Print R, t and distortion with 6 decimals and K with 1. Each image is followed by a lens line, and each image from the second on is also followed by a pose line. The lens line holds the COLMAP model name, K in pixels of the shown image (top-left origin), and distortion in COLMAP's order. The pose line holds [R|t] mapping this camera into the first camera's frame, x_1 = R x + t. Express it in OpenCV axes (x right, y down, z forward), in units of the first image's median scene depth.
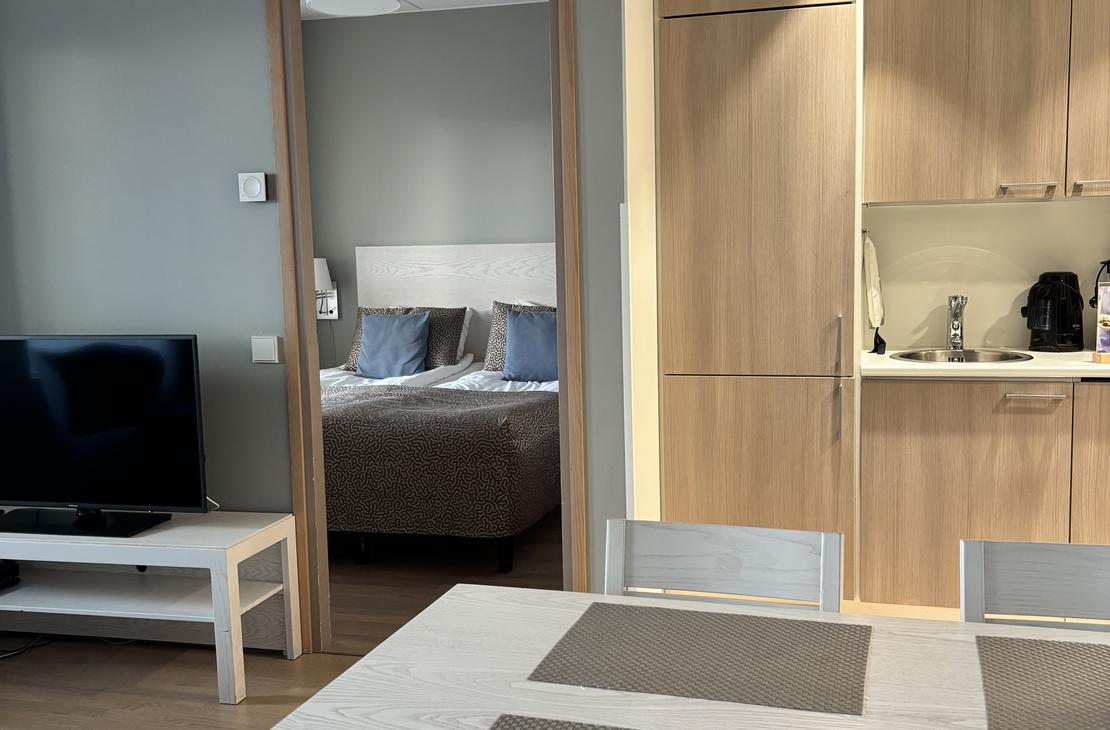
lens RADIAL K [[1118.7, 0, 555.0], [0, 1118.7, 365.0], [0, 0, 1]] dist [0.070552, -0.015876]
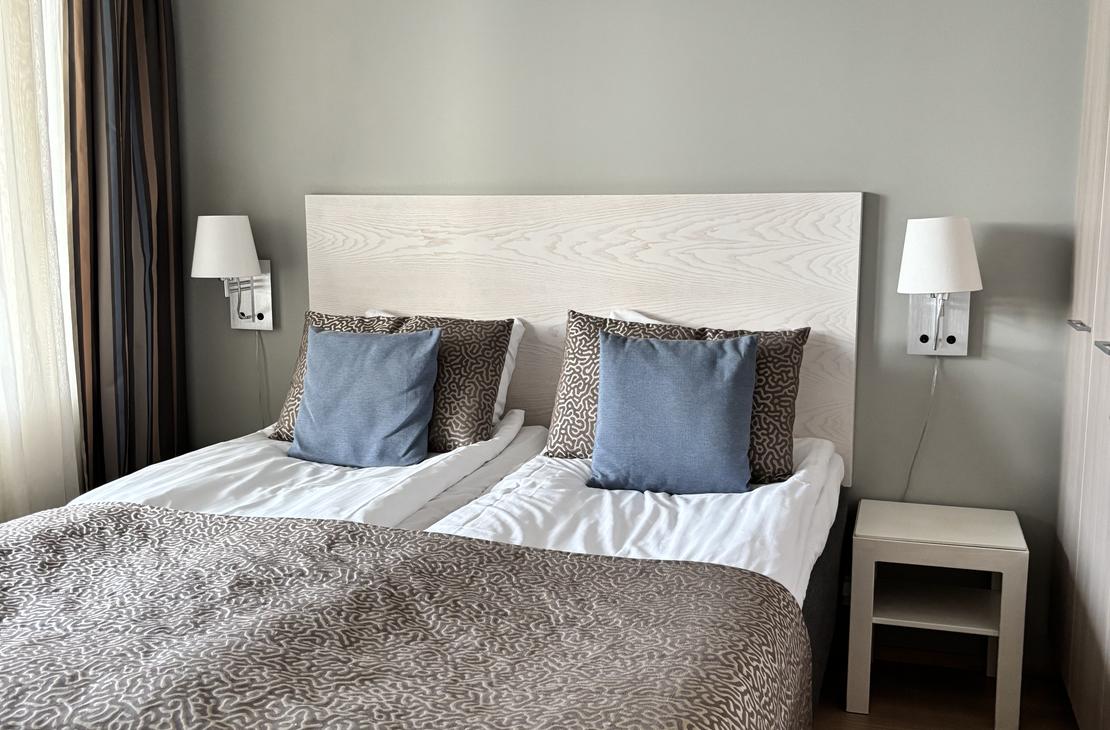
lens RADIAL K [[1118.7, 0, 555.0], [0, 1118.7, 365.0], [0, 0, 1]] dist [0.070552, -0.015876]
pose [[0.999374, 0.025210, -0.024839, -0.047689], [-0.024179, 0.998868, 0.040966, -0.052660], [0.025844, -0.040340, 0.998852, 0.496925]]
